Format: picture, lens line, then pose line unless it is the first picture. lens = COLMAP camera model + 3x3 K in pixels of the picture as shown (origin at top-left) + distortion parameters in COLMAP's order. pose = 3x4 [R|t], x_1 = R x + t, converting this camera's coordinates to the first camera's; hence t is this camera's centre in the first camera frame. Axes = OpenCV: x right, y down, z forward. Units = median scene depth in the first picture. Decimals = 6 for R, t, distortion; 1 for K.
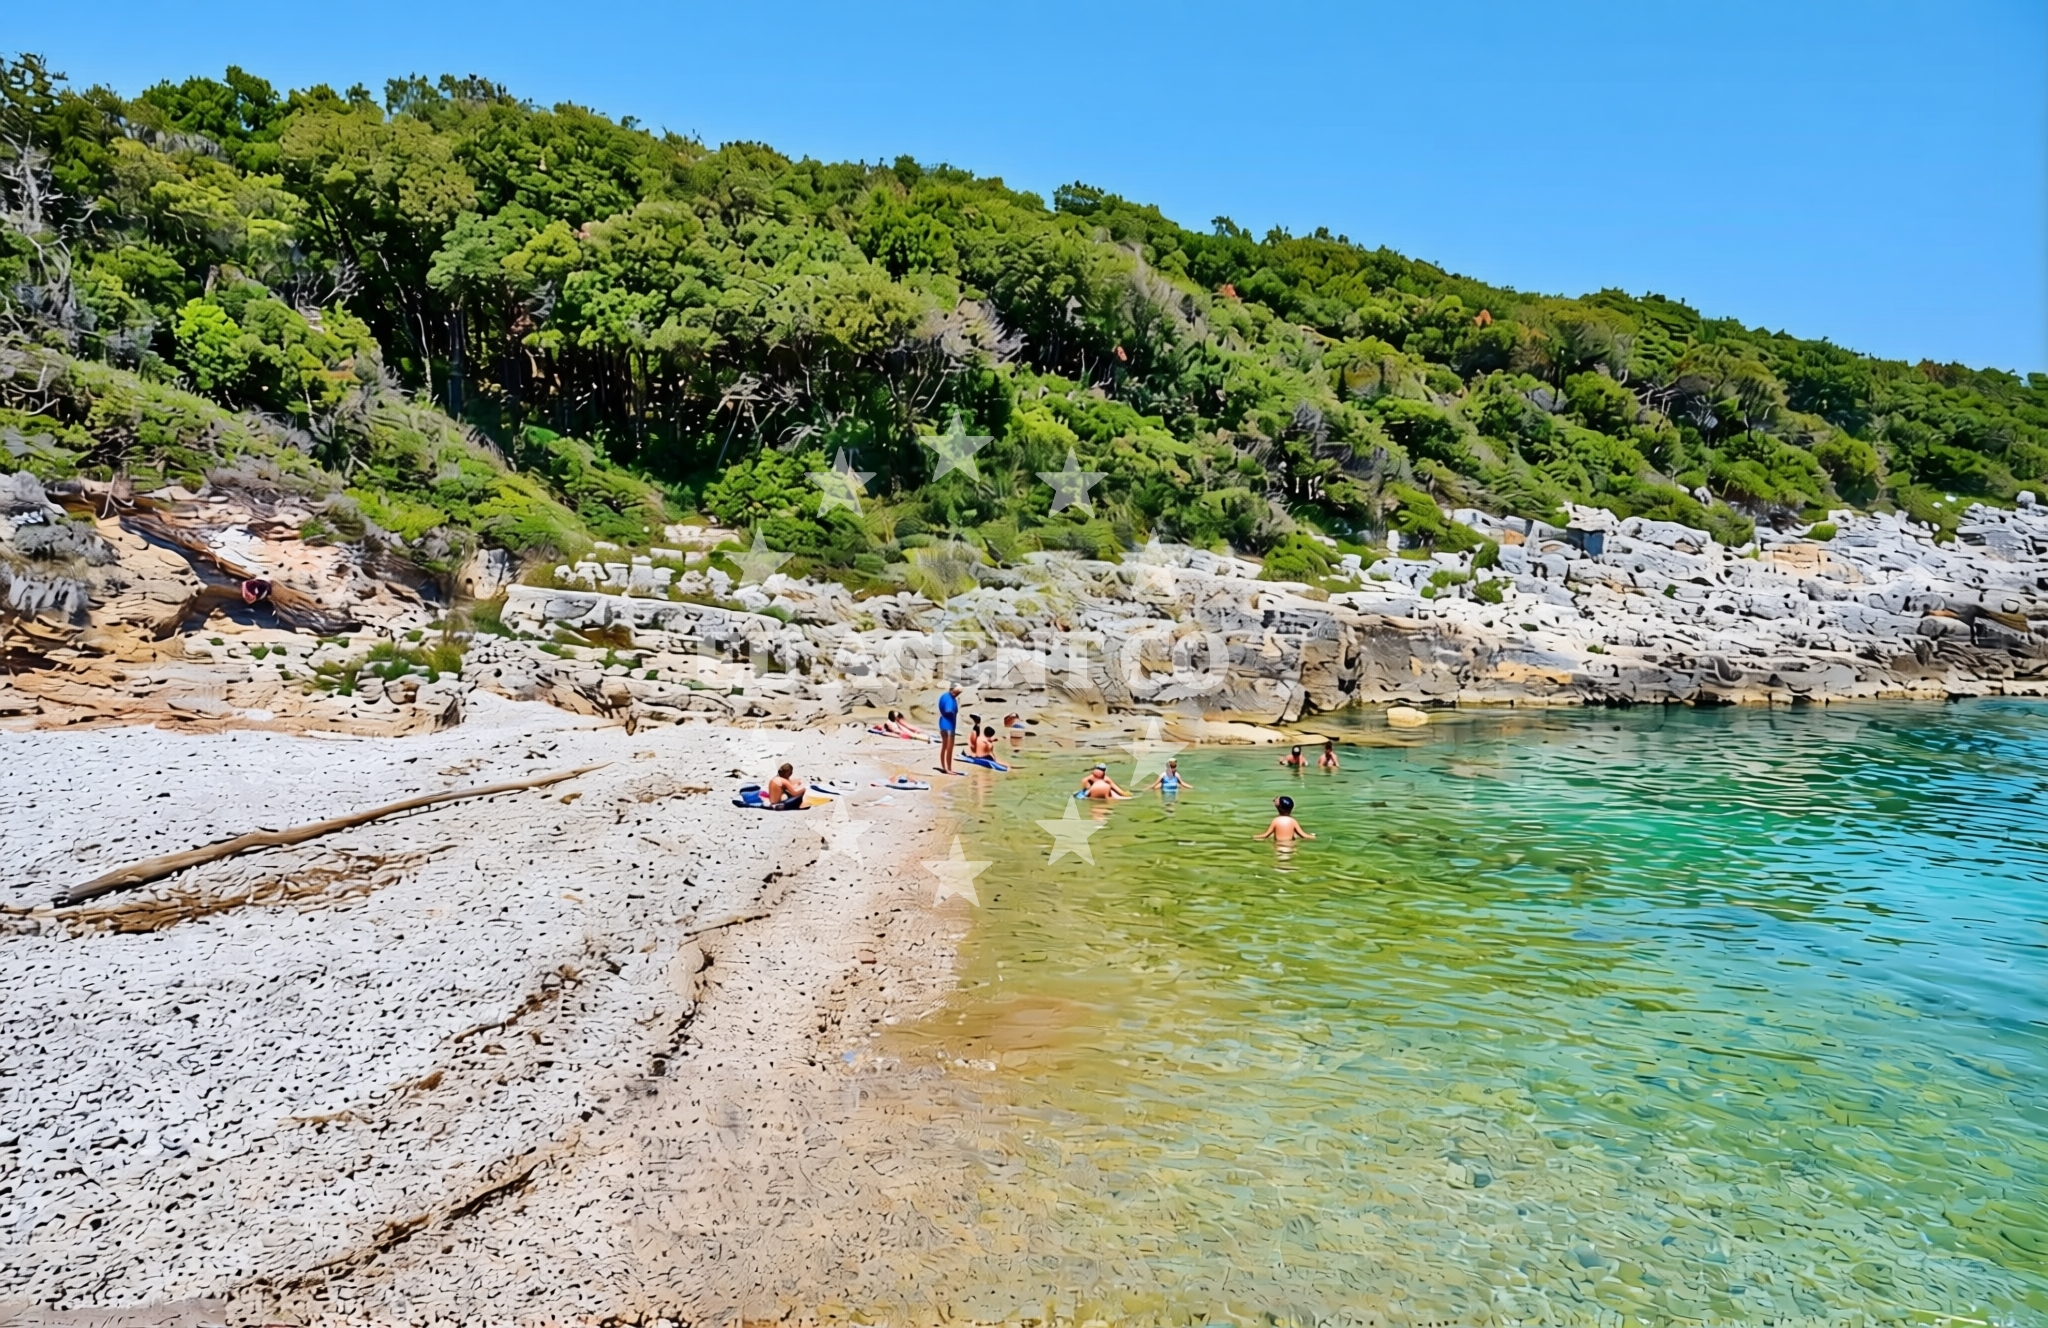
lens RADIAL K [[1316.2, 0, 1021.5], [0, 1316.2, 665.6], [0, 0, 1]] dist [-0.035446, 0.014206]
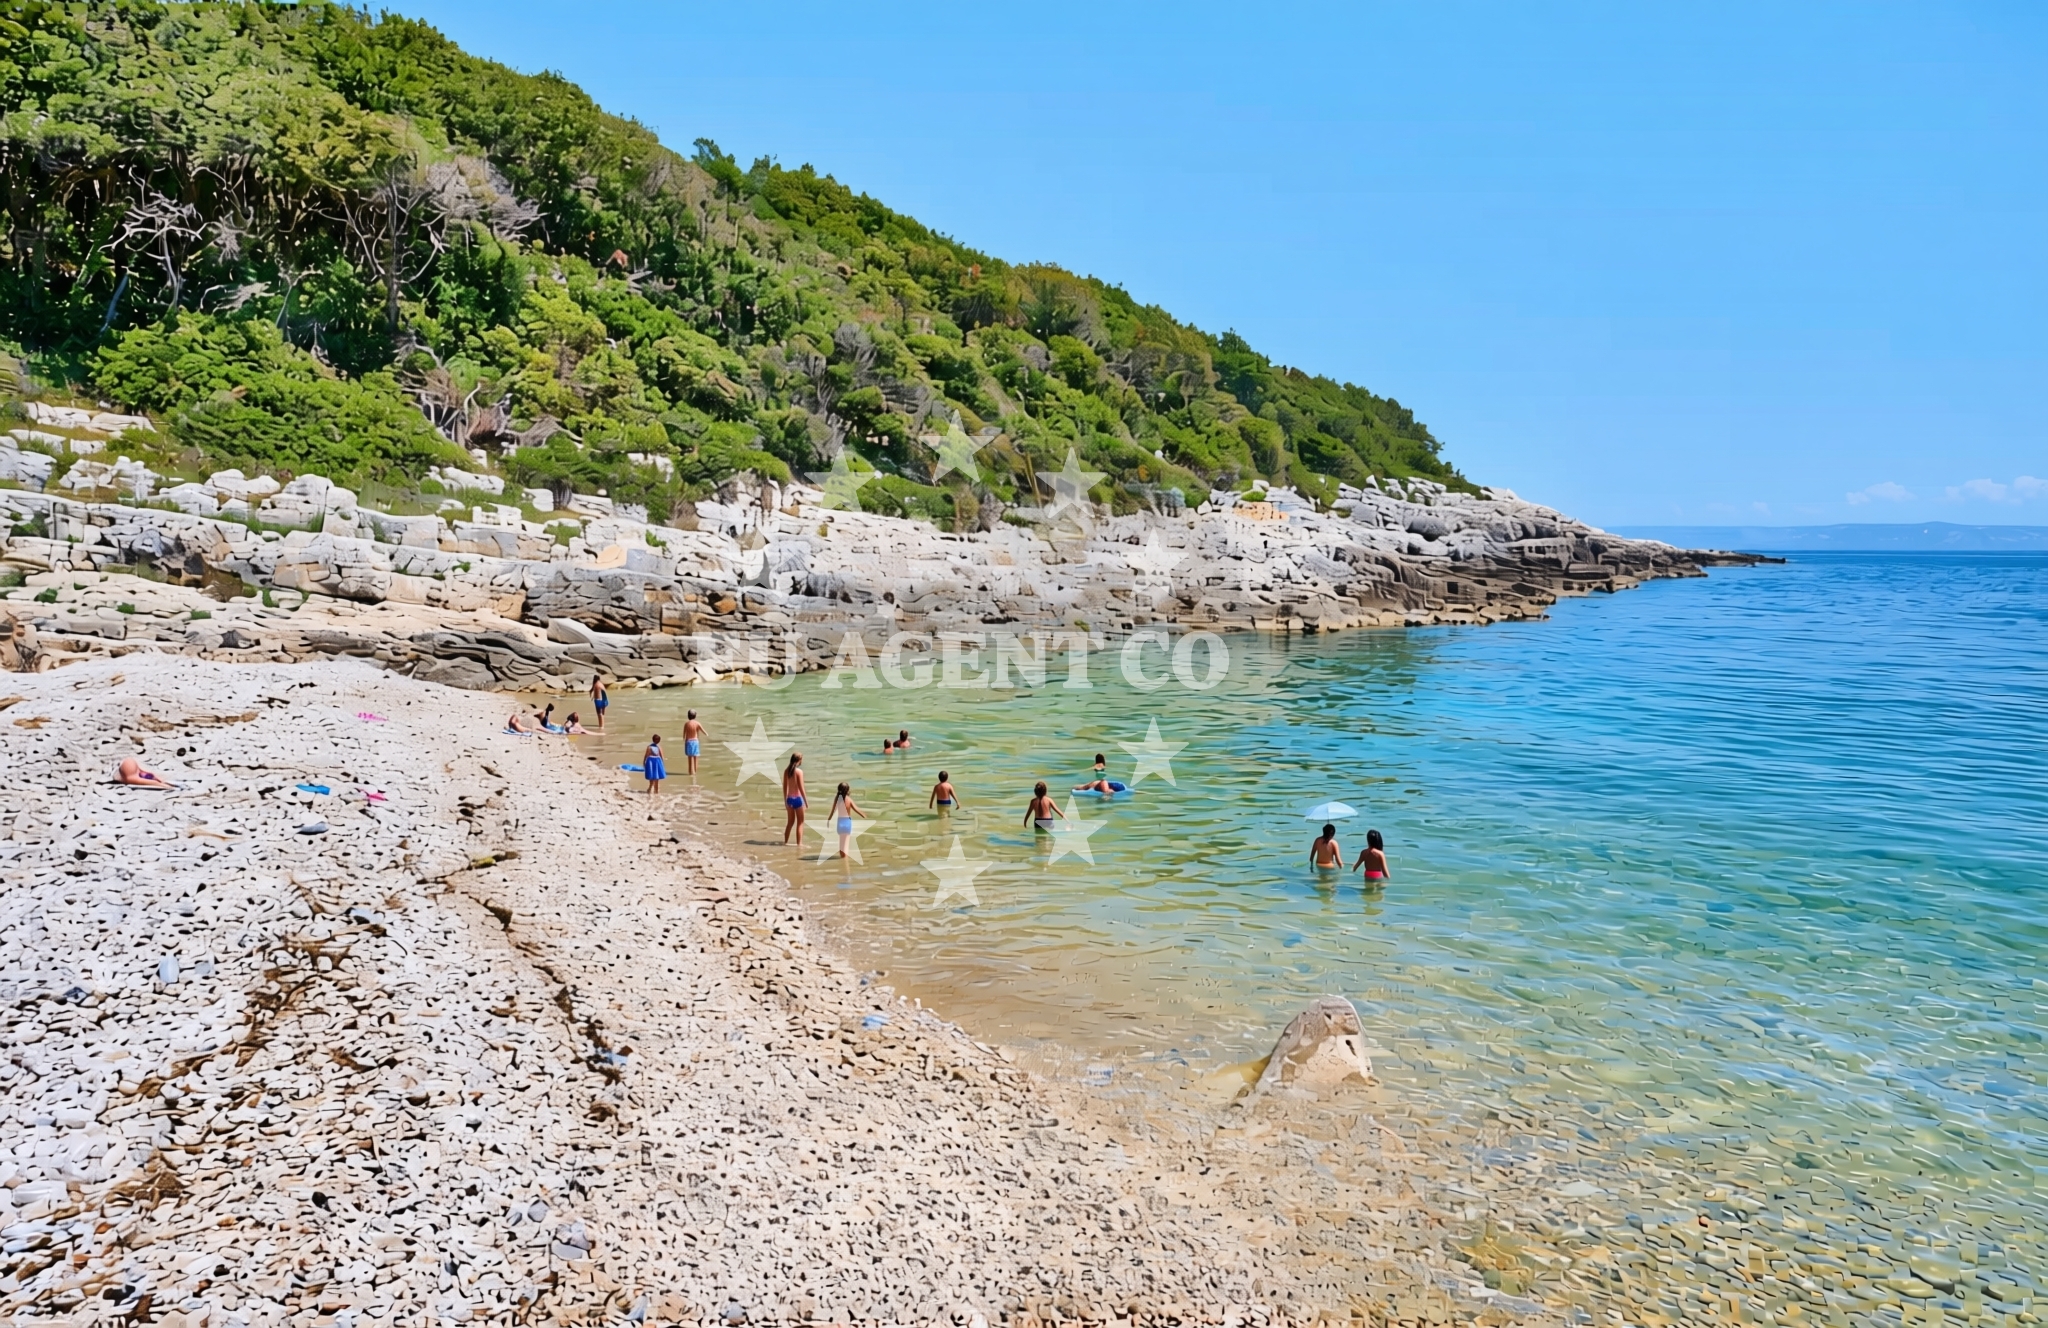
lens RADIAL K [[1316.2, 0, 1036.3], [0, 1316.2, 650.4], [0, 0, 1]] dist [-0.035446, 0.014206]
pose [[0.890561, -0.029406, 0.453913, -0.101261], [0.035456, 0.999360, -0.004820, 0.043361], [-0.453480, 0.020386, 0.891033, 0.135213]]
